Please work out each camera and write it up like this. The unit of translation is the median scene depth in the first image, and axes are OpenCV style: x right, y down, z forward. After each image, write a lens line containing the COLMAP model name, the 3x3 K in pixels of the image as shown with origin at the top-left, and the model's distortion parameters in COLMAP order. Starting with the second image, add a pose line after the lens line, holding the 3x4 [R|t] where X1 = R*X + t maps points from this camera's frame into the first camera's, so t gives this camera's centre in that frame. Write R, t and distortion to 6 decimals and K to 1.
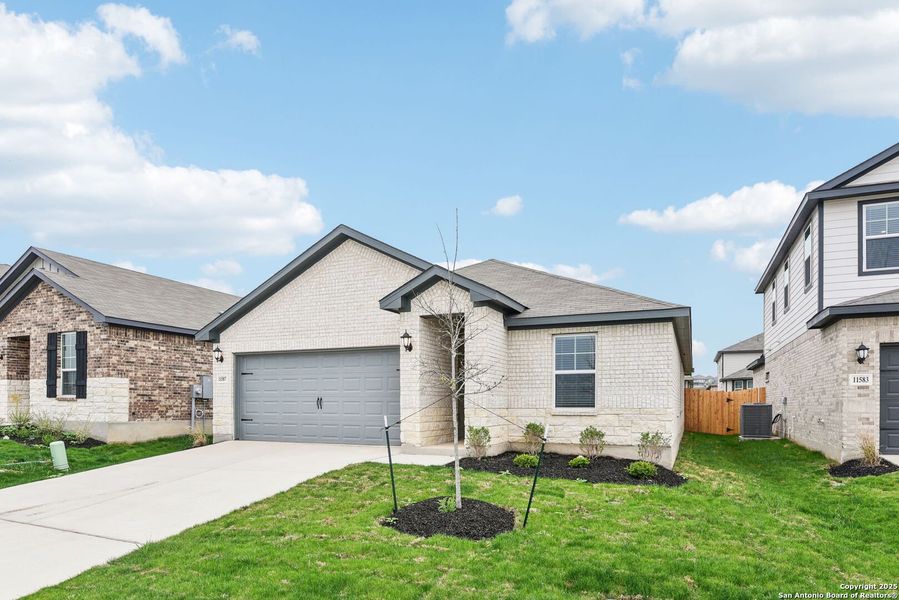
lens RADIAL K [[444.9, 0, 458.4], [0, 444.9, 294.0], [0, 0, 1]] dist [-0.008506, -0.000678]
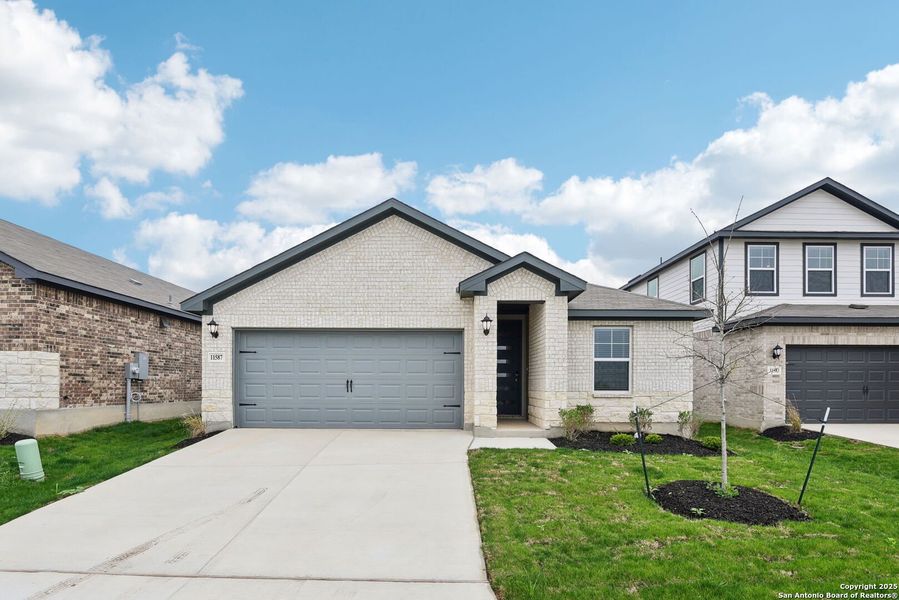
lens RADIAL K [[389.2, 0, 449.5], [0, 389.2, 300.0], [0, 0, 1]] dist [-0.010251, -0.000288]
pose [[0.941606, 0.075017, 0.328254, -0.370781], [-0.083659, 0.996419, 0.012265, 0.035608], [-0.326159, -0.039010, 0.944510, 0.157806]]
